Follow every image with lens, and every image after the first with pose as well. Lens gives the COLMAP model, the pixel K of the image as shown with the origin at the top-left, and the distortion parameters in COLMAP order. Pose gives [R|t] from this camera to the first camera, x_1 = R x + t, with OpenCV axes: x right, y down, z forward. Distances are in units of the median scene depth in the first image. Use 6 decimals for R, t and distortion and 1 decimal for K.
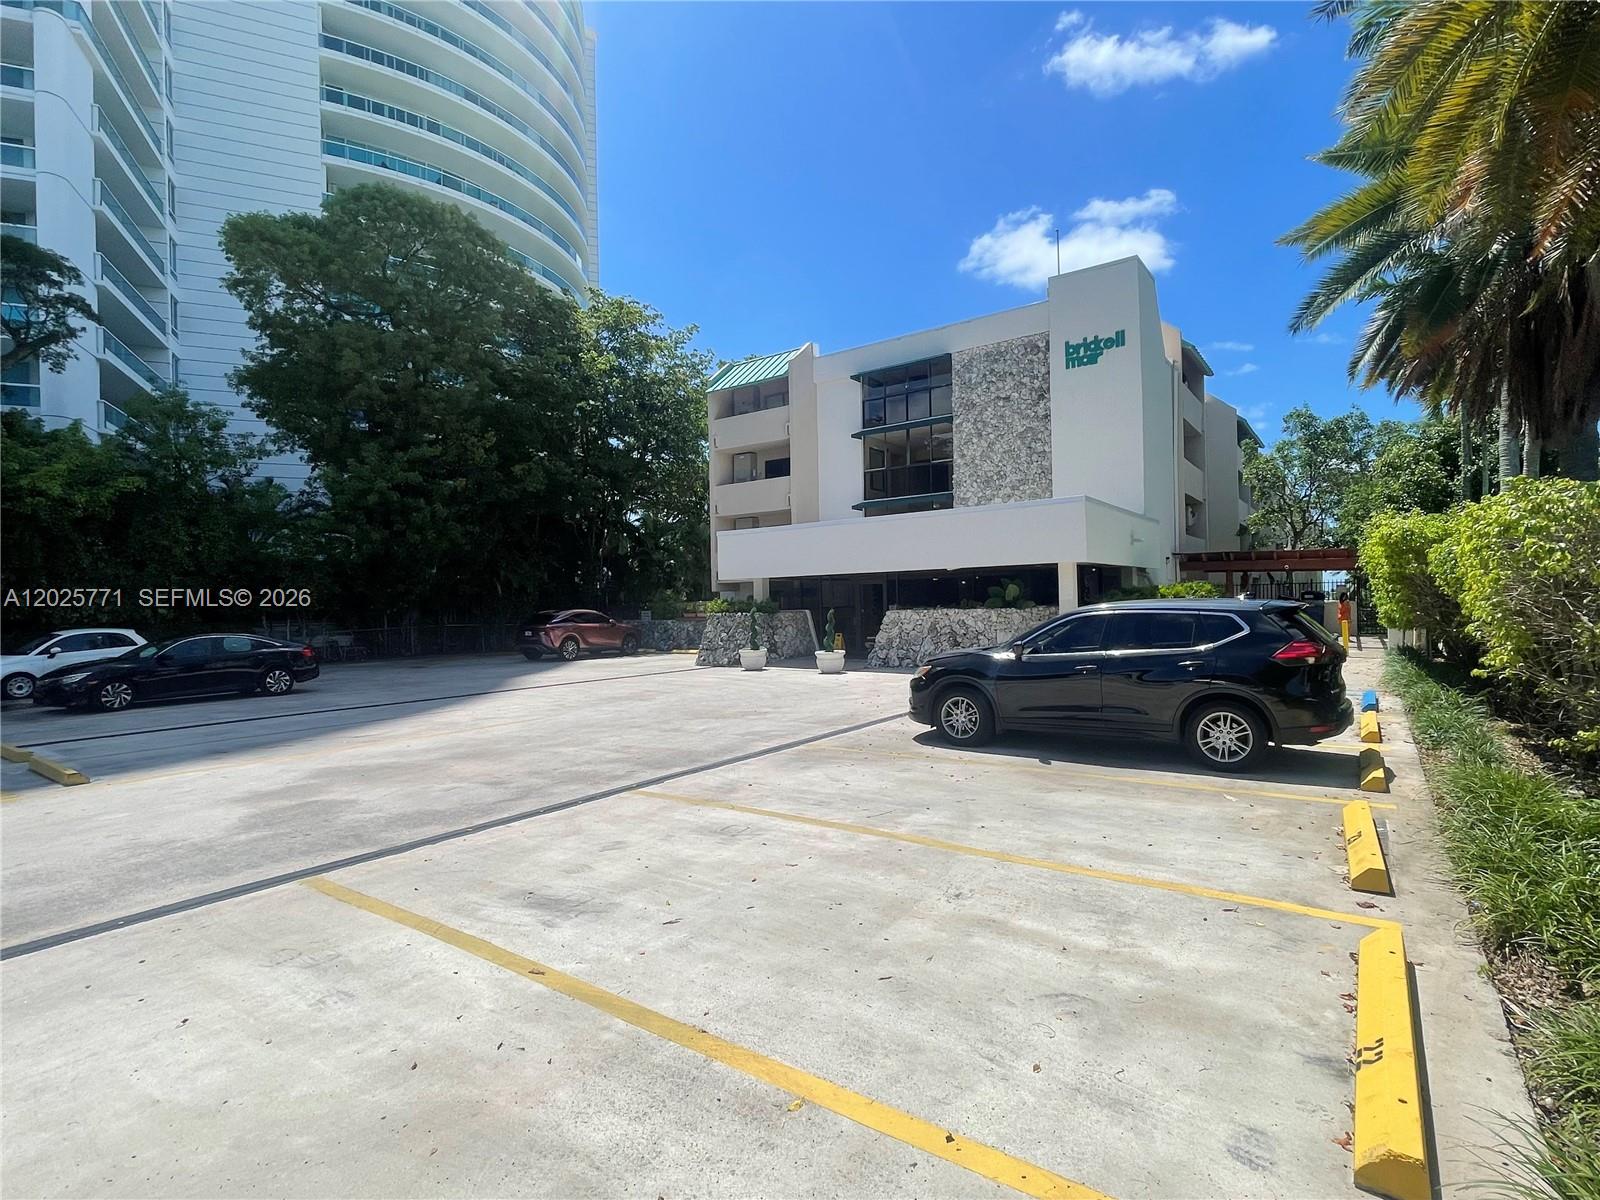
lens RADIAL K [[813.0, 0, 800.7], [0, 813.0, 611.9], [0, 0, 1]] dist [-0.001193, -0.001209]
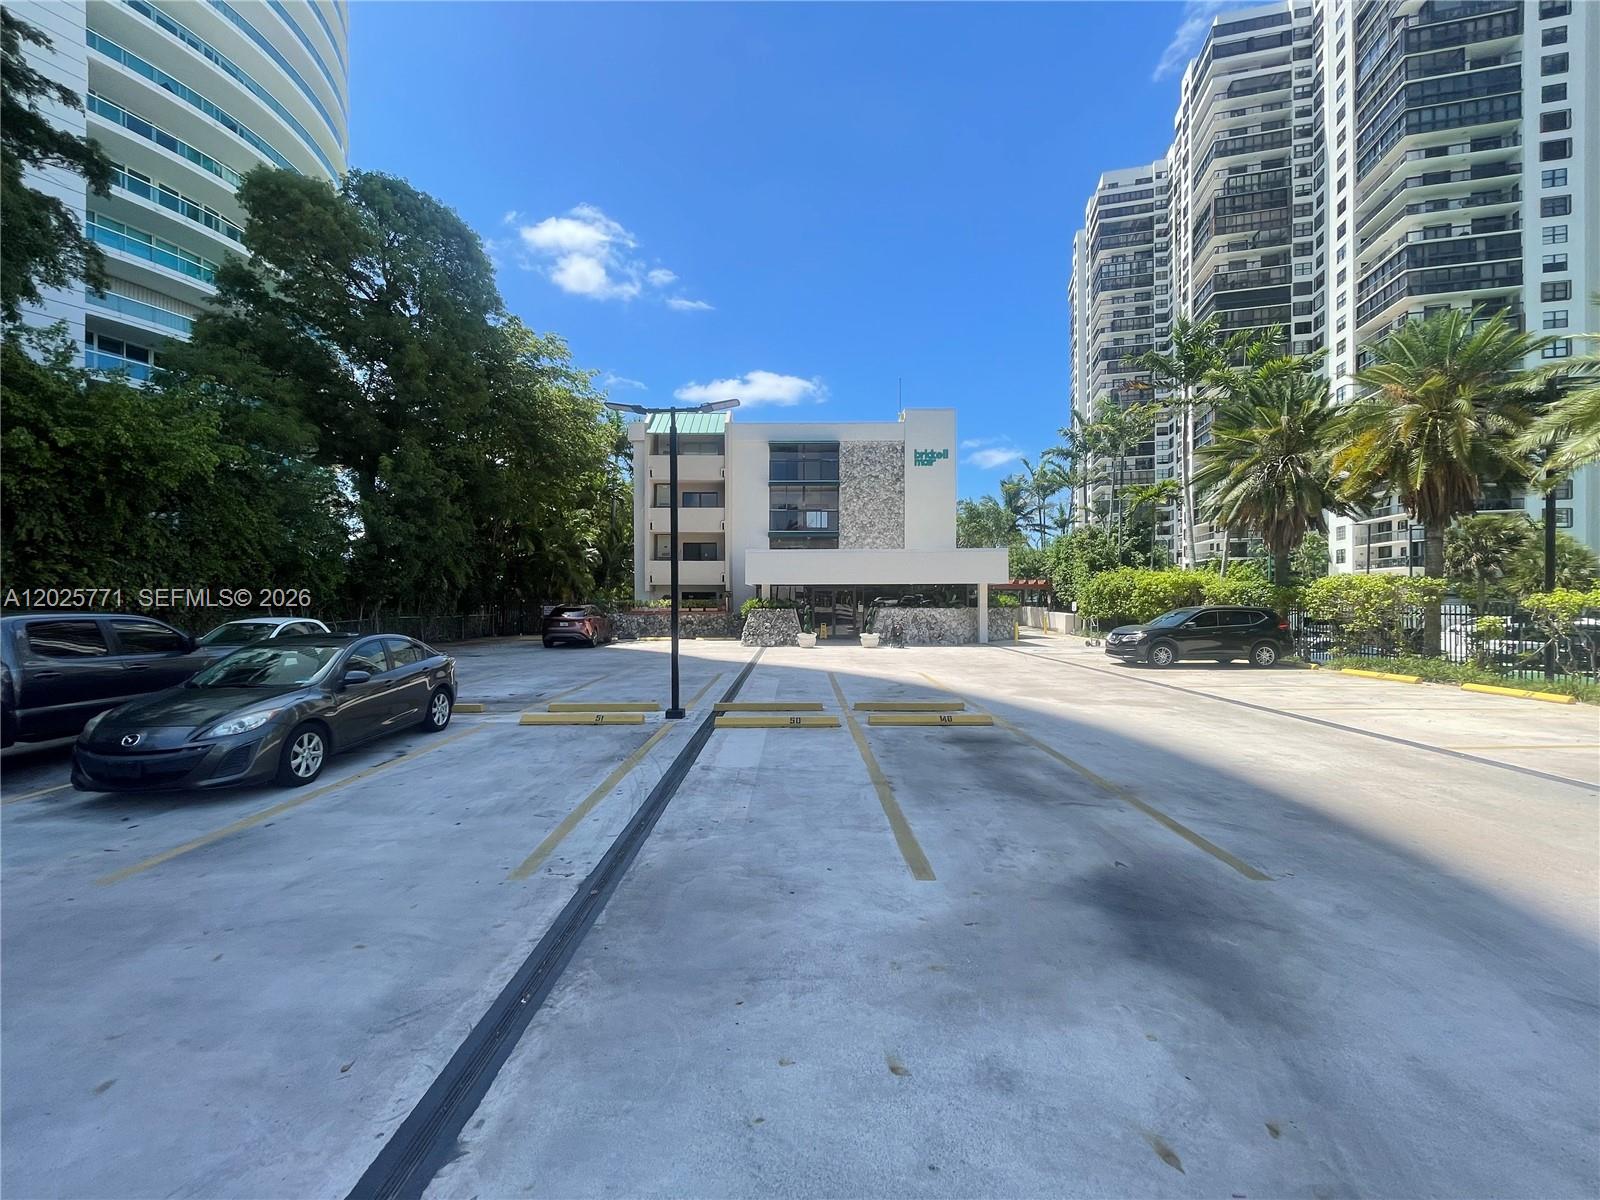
lens RADIAL K [[638.5, 0, 797.9], [0, 638.5, 602.4], [0, 0, 1]] dist [0.002253, -0.001254]
pose [[0.811900, 0.017582, 0.583531, -0.632840], [-0.012463, 0.999841, -0.012785, 0.003837], [-0.583663, 0.003108, 0.811990, 0.068579]]
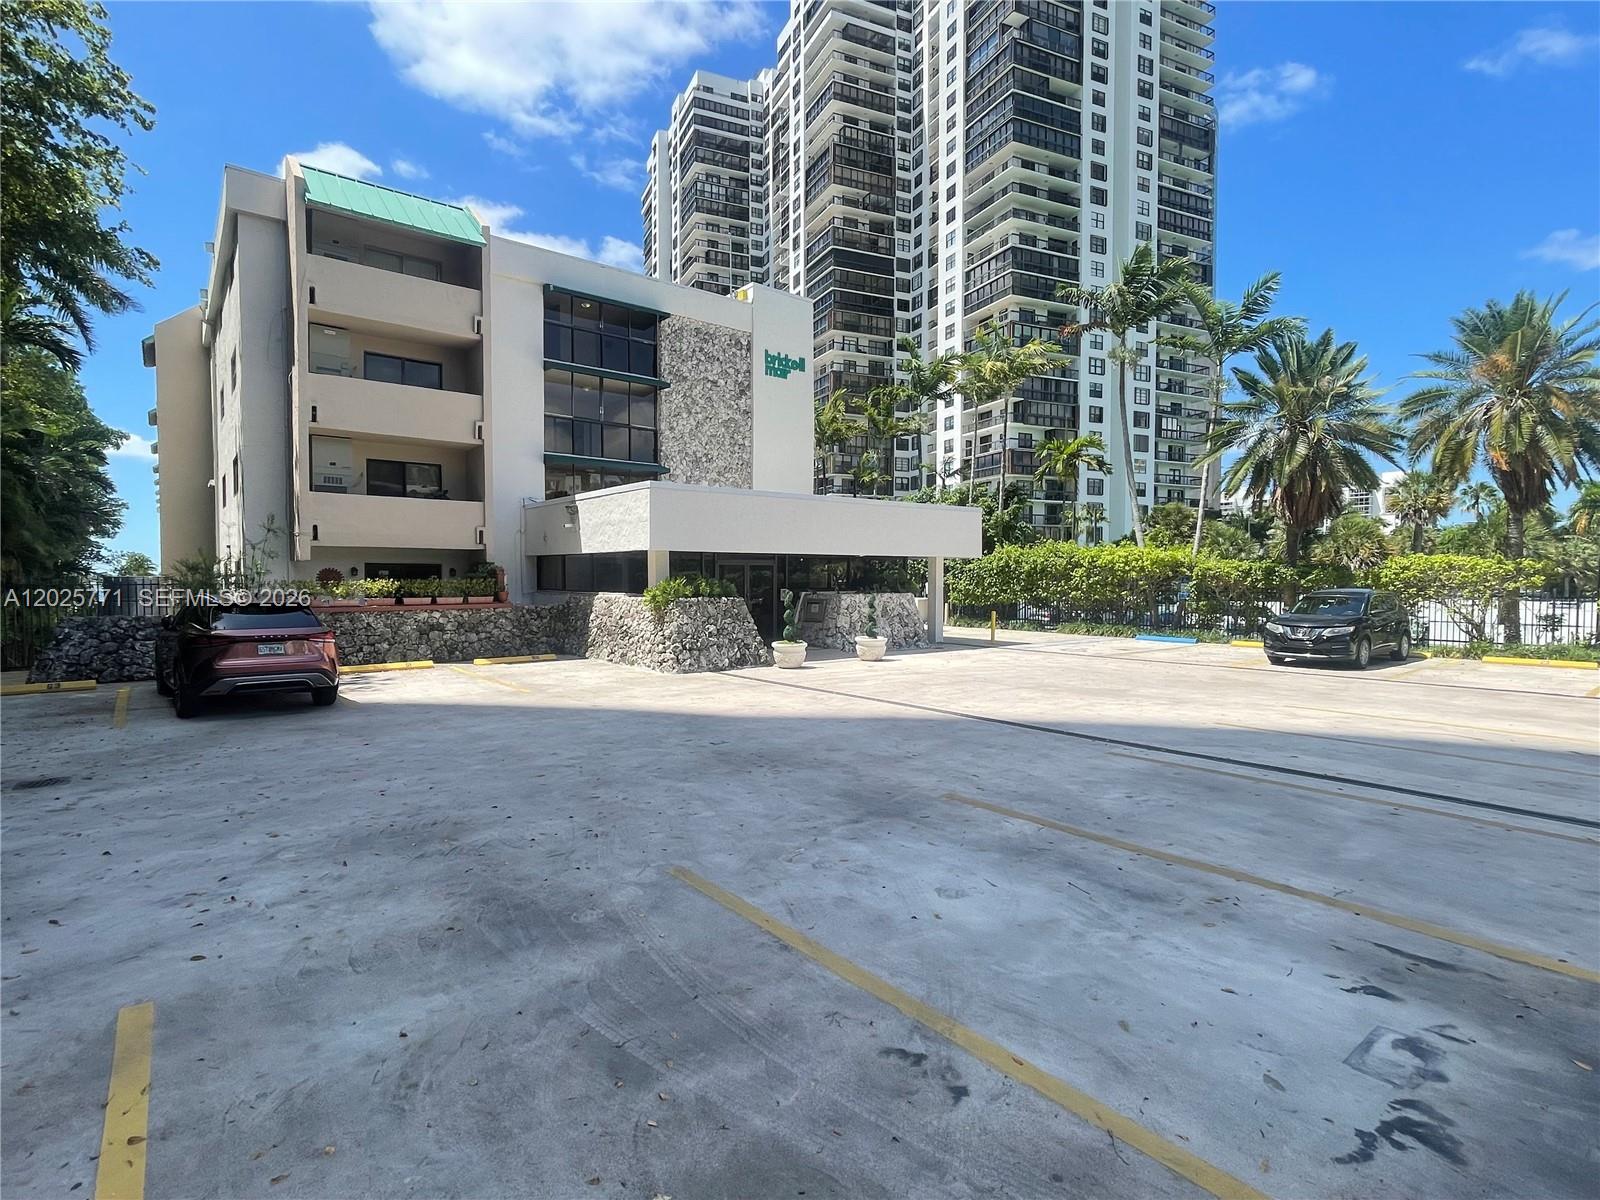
lens RADIAL K [[813.0, 0, 794.1], [0, 813.0, 587.2], [0, 0, 1]] dist [-0.001193, -0.001209]
pose [[0.268319, 0.015088, 0.963212, -0.707434], [0.000266, 0.999876, -0.015736, 0.004182], [-0.963330, 0.004478, 0.268282, 0.668188]]
